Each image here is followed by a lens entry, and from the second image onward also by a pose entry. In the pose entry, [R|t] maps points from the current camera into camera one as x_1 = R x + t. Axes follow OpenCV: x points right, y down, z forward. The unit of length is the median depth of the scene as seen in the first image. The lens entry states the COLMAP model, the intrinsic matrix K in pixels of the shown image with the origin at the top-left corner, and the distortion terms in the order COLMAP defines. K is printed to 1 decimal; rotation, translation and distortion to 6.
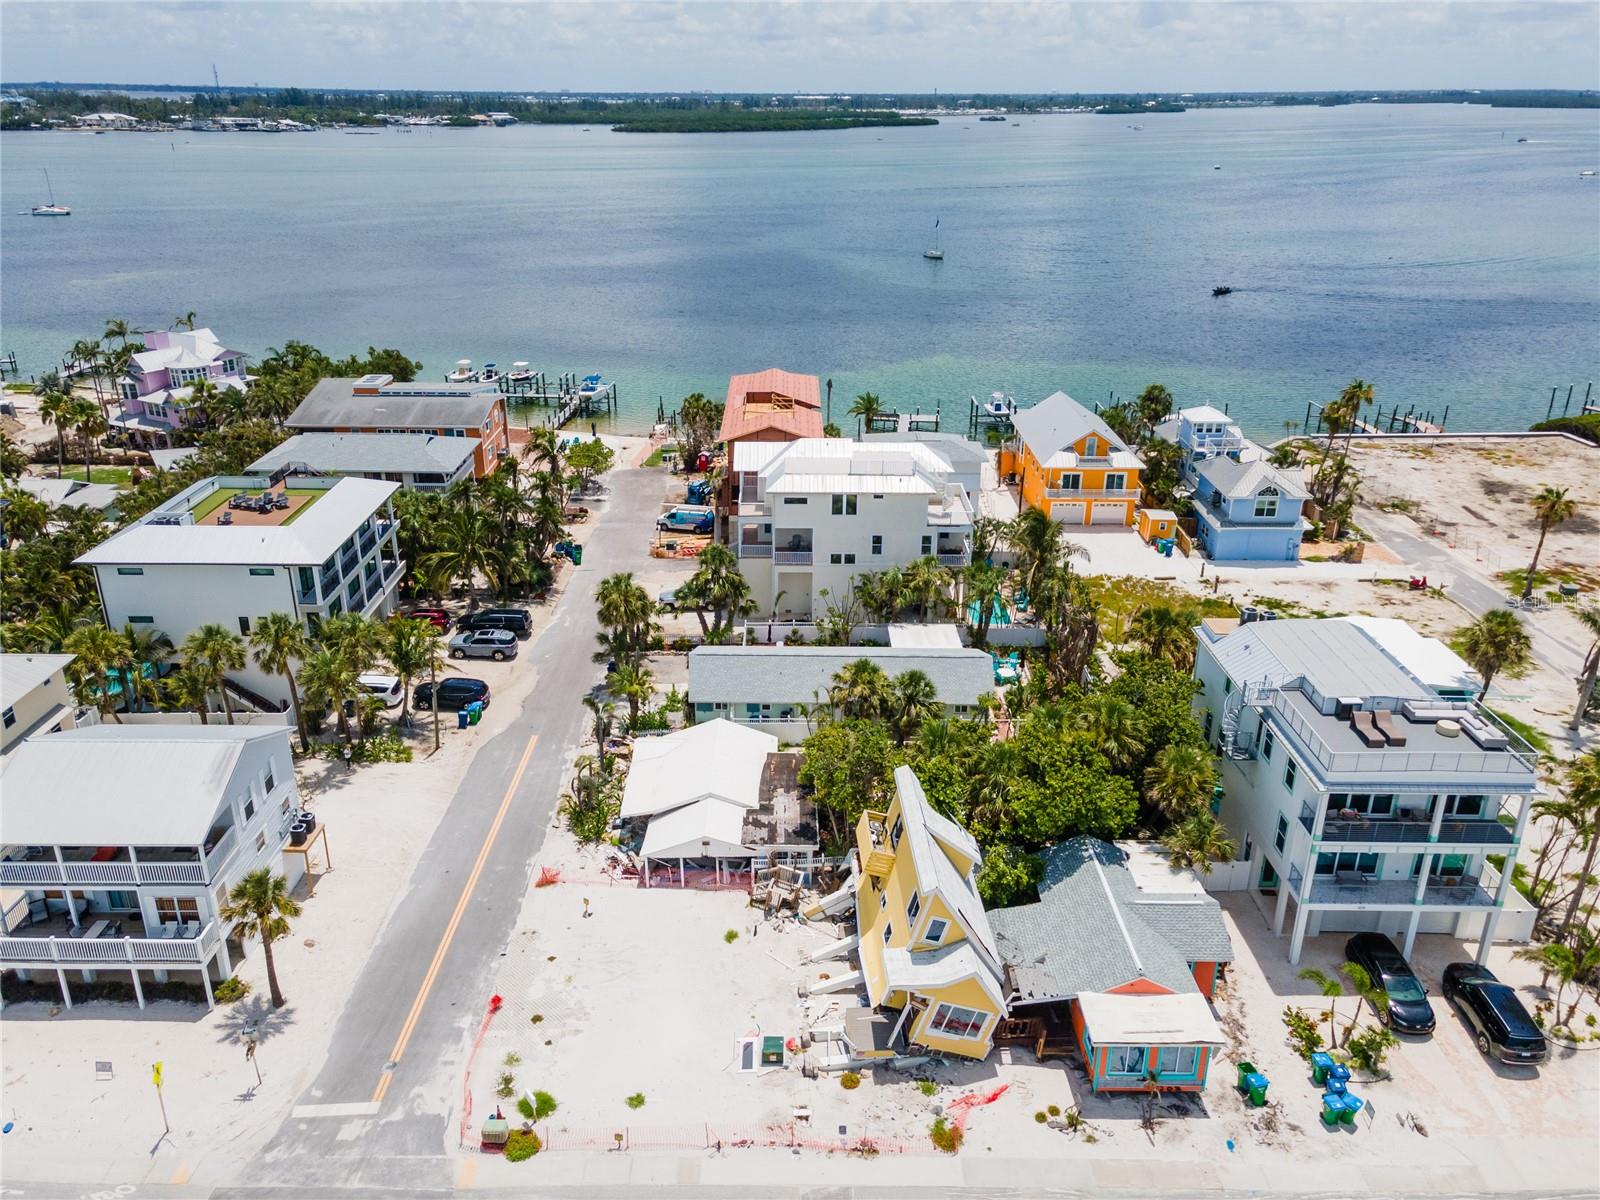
lens RADIAL K [[1159.5, 0, 800.0], [0, 1159.5, 600.0], [0, 0, 1]] dist [0.019458, 0.039243]
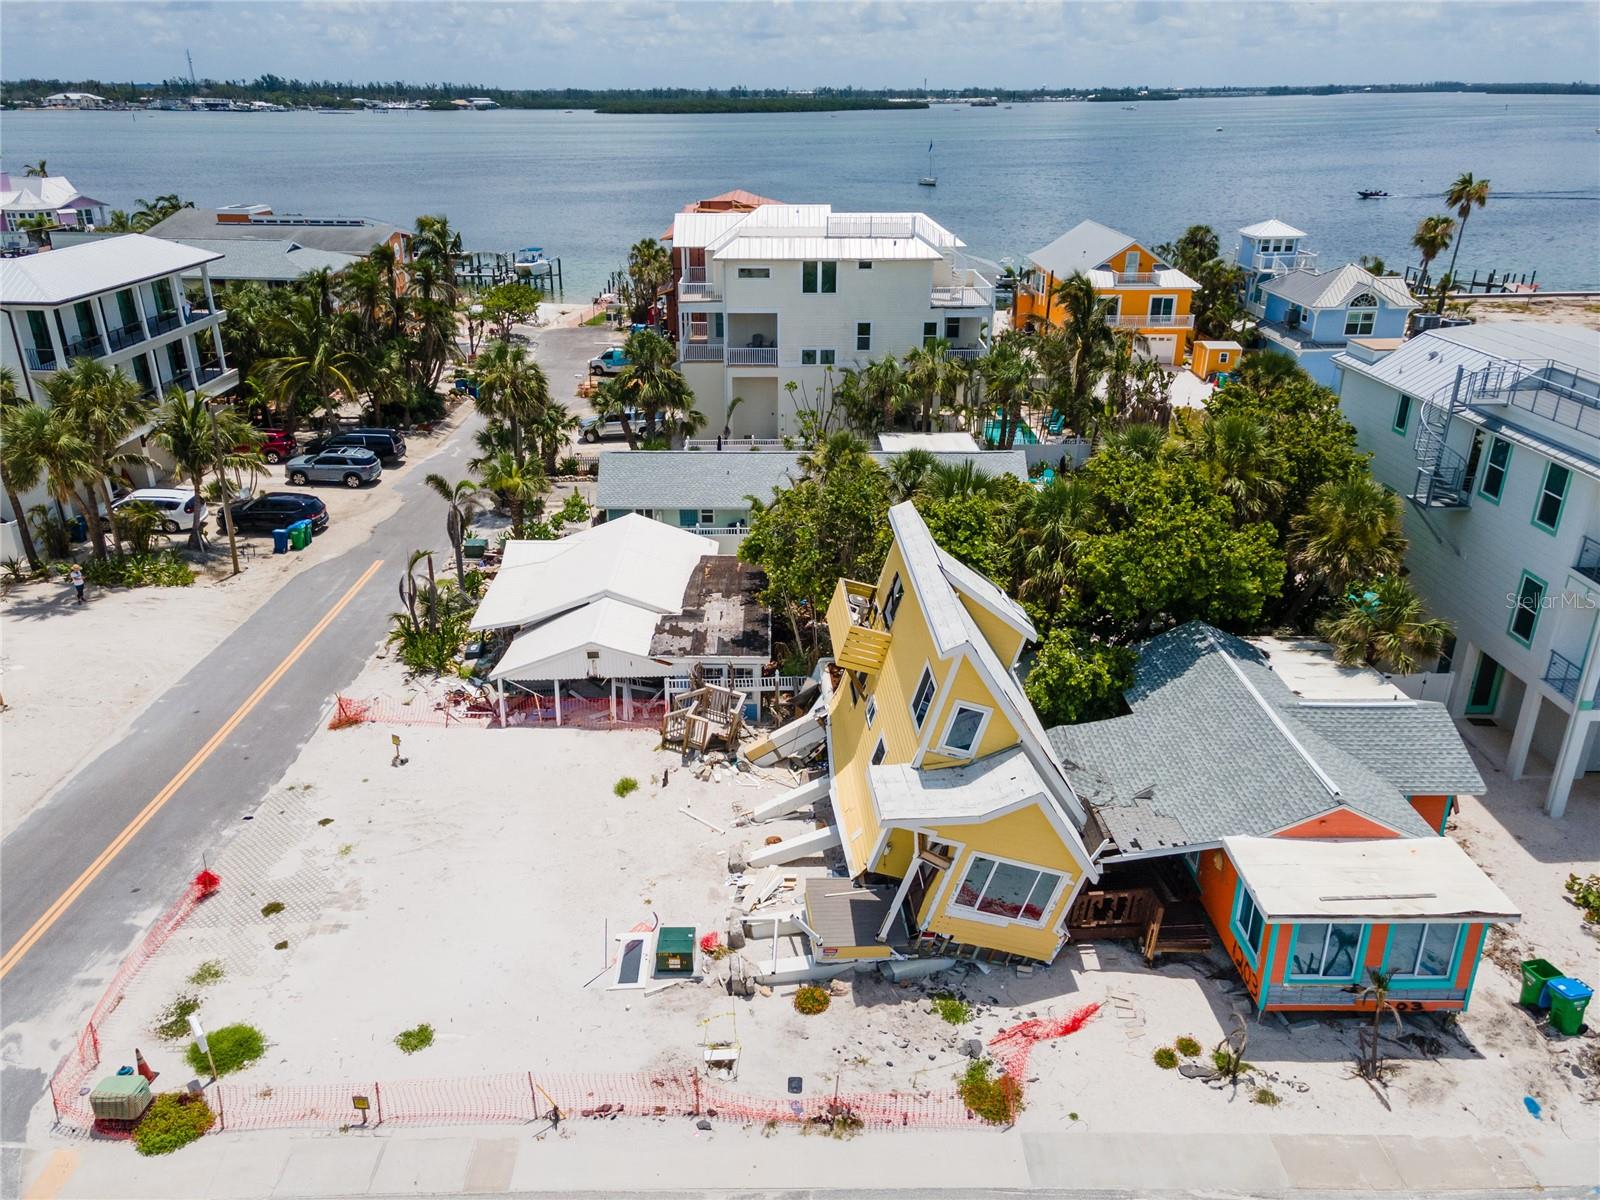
lens RADIAL K [[1159.5, 0, 800.0], [0, 1159.5, 600.0], [0, 0, 1]] dist [0.019458, 0.039243]
pose [[0.999959, -0.007121, 0.005589, 0.030869], [0.007151, 0.999960, -0.005358, 0.195173], [-0.005551, 0.005398, 0.999970, 0.386327]]
